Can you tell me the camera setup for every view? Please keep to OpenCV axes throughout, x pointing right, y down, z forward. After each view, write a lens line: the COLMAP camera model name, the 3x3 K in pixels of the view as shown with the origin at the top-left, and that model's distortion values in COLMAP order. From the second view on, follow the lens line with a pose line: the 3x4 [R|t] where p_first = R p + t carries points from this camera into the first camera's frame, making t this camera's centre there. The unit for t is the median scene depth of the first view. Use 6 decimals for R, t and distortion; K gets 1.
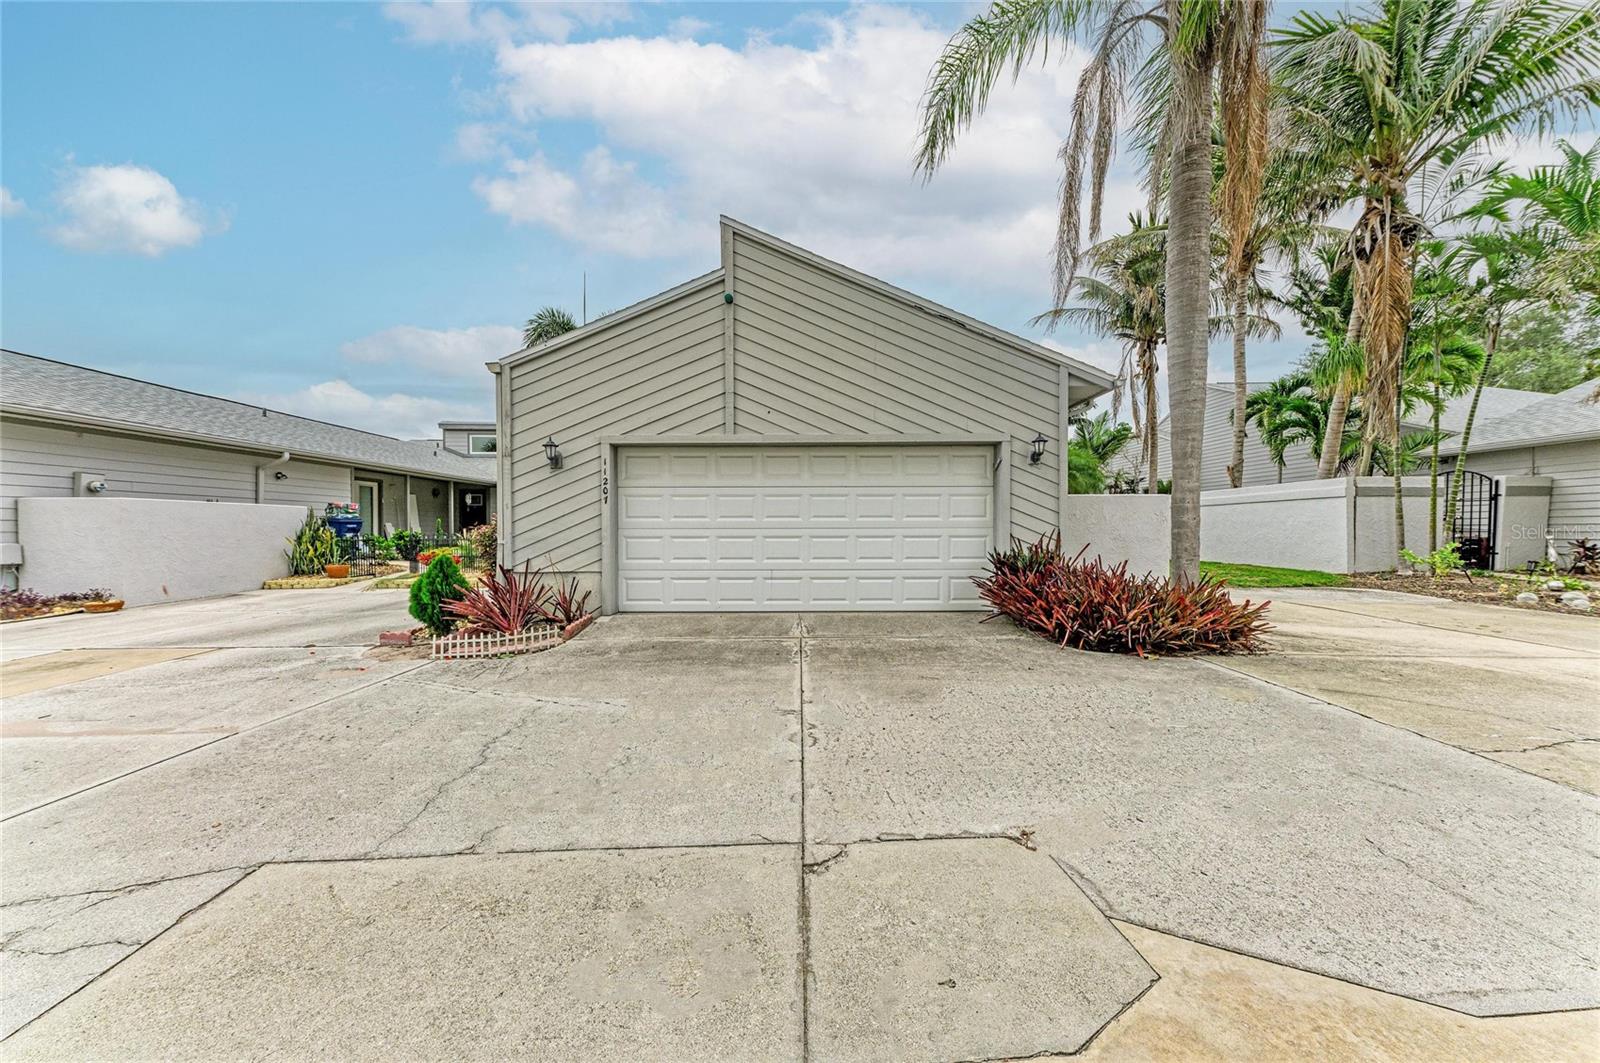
lens RADIAL K [[541.1, 0, 805.0], [0, 541.1, 531.9], [0, 0, 1]] dist [0.014366, -0.001701]
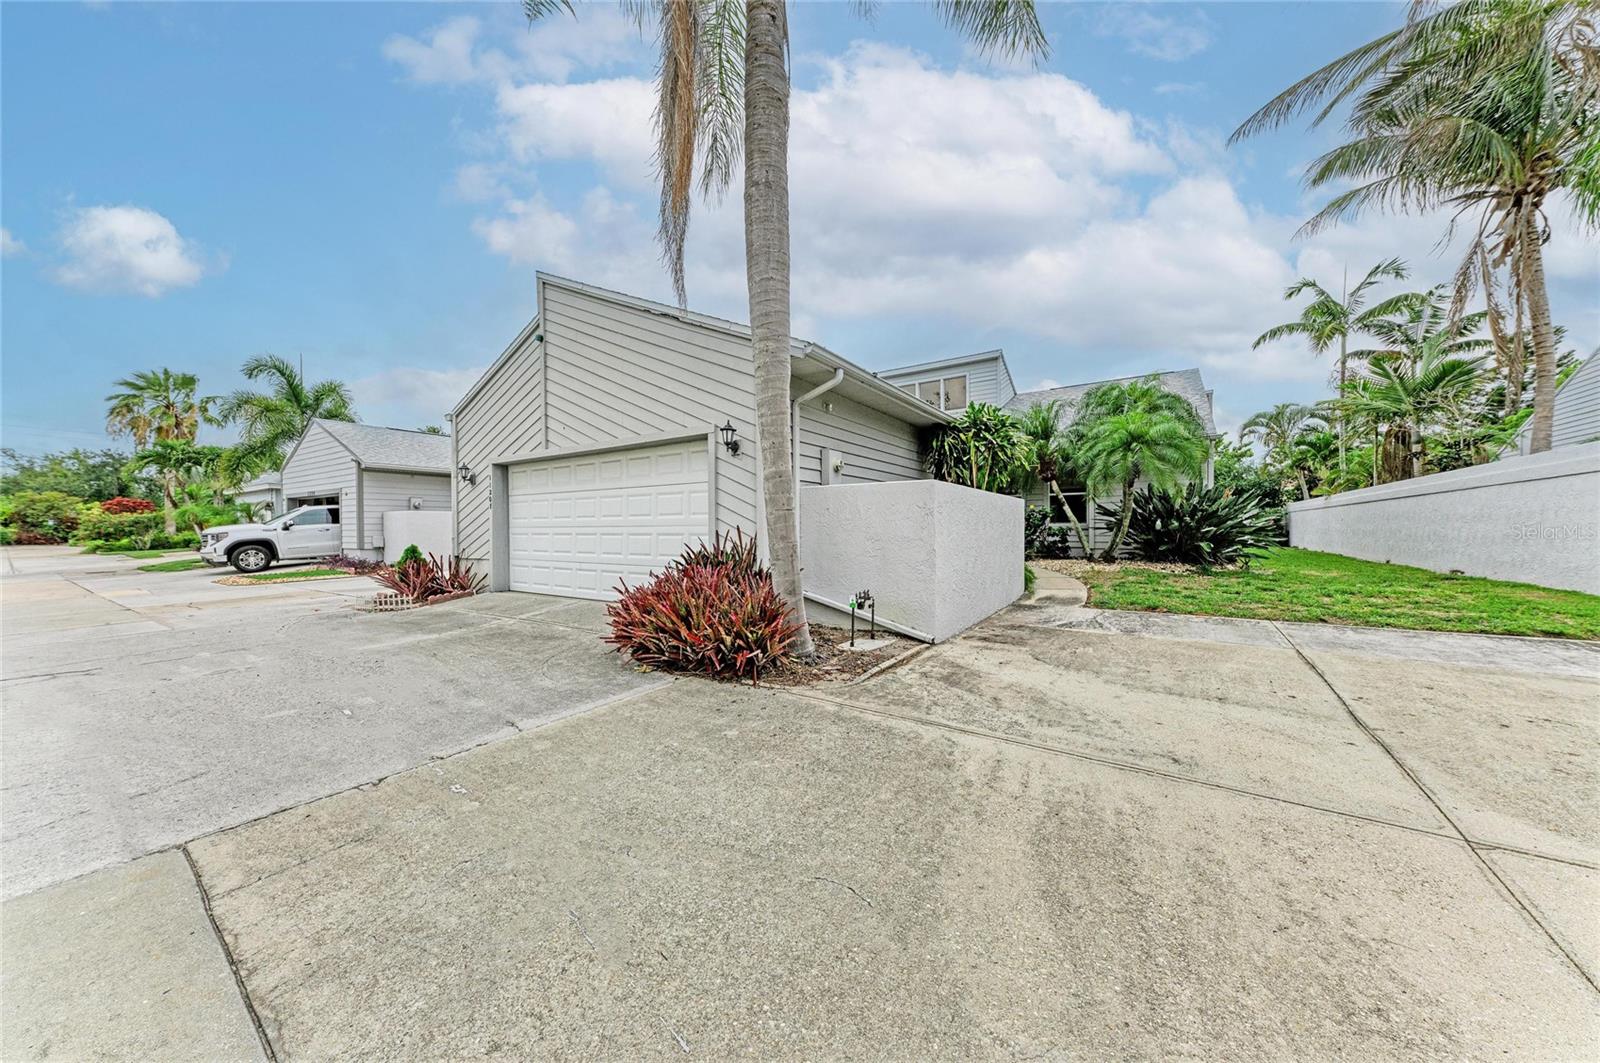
lens RADIAL K [[541.1, 0, 799.0], [0, 541.1, 532.0], [0, 0, 1]] dist [0.014366, -0.001701]
pose [[0.830015, 0.001392, -0.557740, 1.013037], [0.001020, 0.999991, 0.004015, 0.000194], [0.557741, -0.003902, 0.830006, 0.305932]]
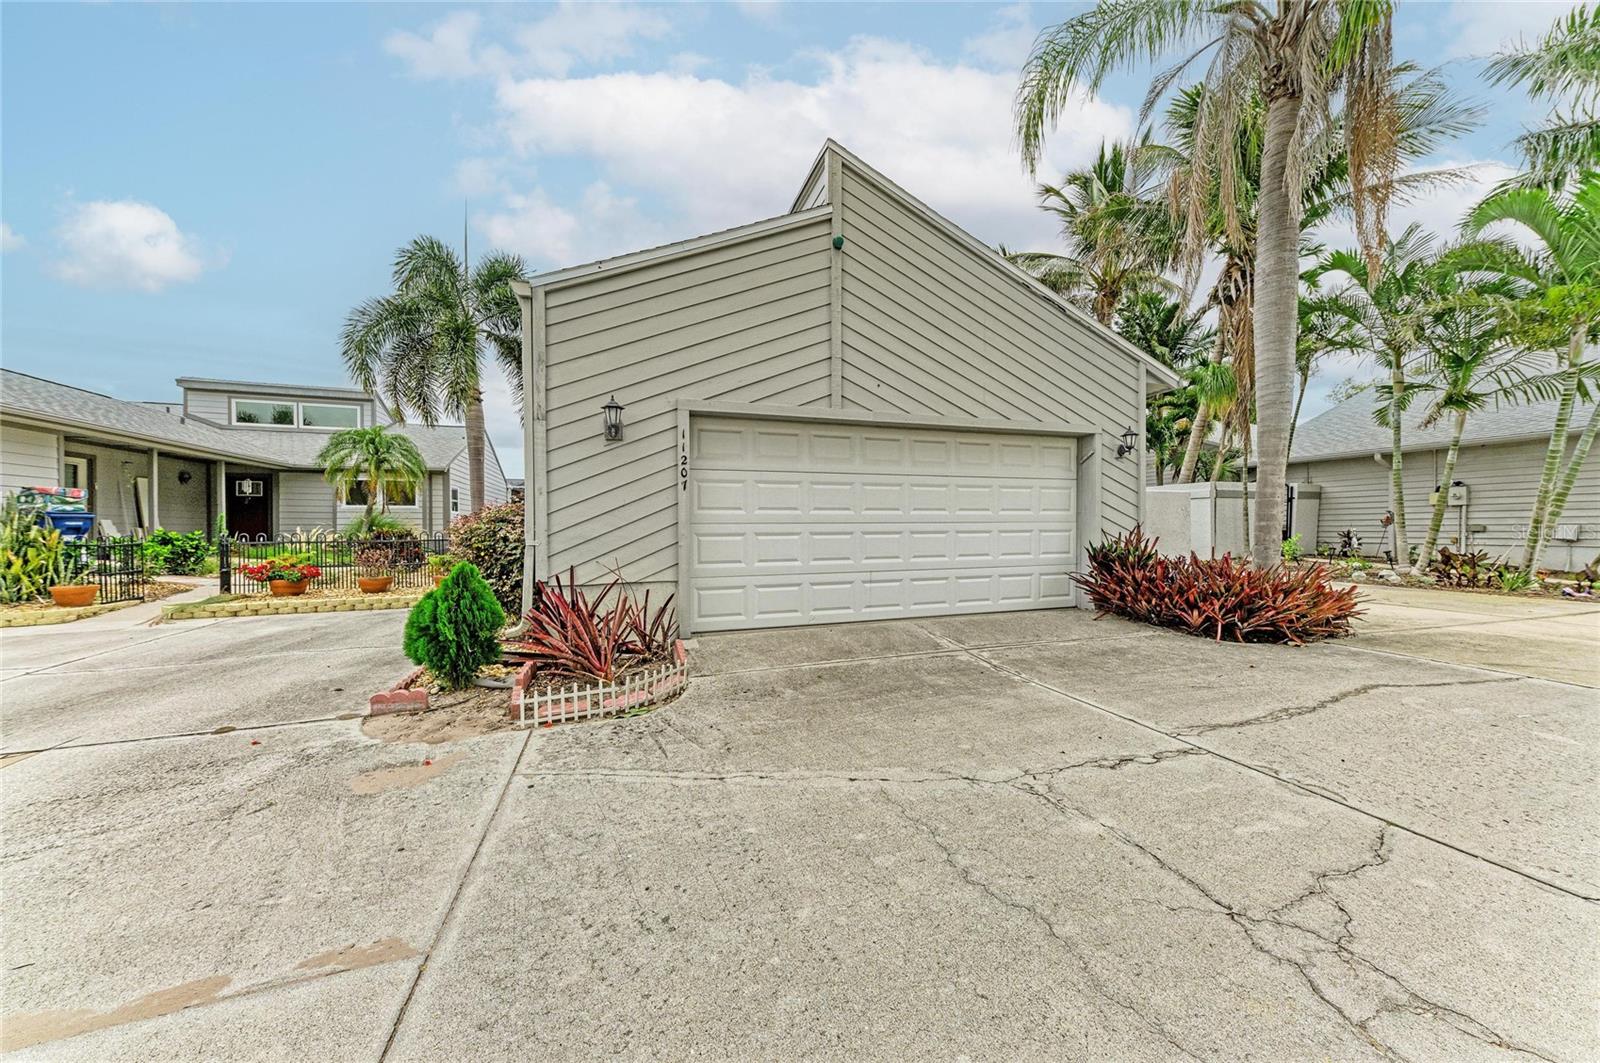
lens RADIAL K [[541.1, 0, 799.2], [0, 541.1, 529.2], [0, 0, 1]] dist [0.014366, -0.001701]
pose [[0.948317, -0.005041, 0.317286, -0.454301], [0.006137, 0.999978, -0.002457, 0.004775], [-0.317267, 0.004277, 0.948327, 0.237431]]
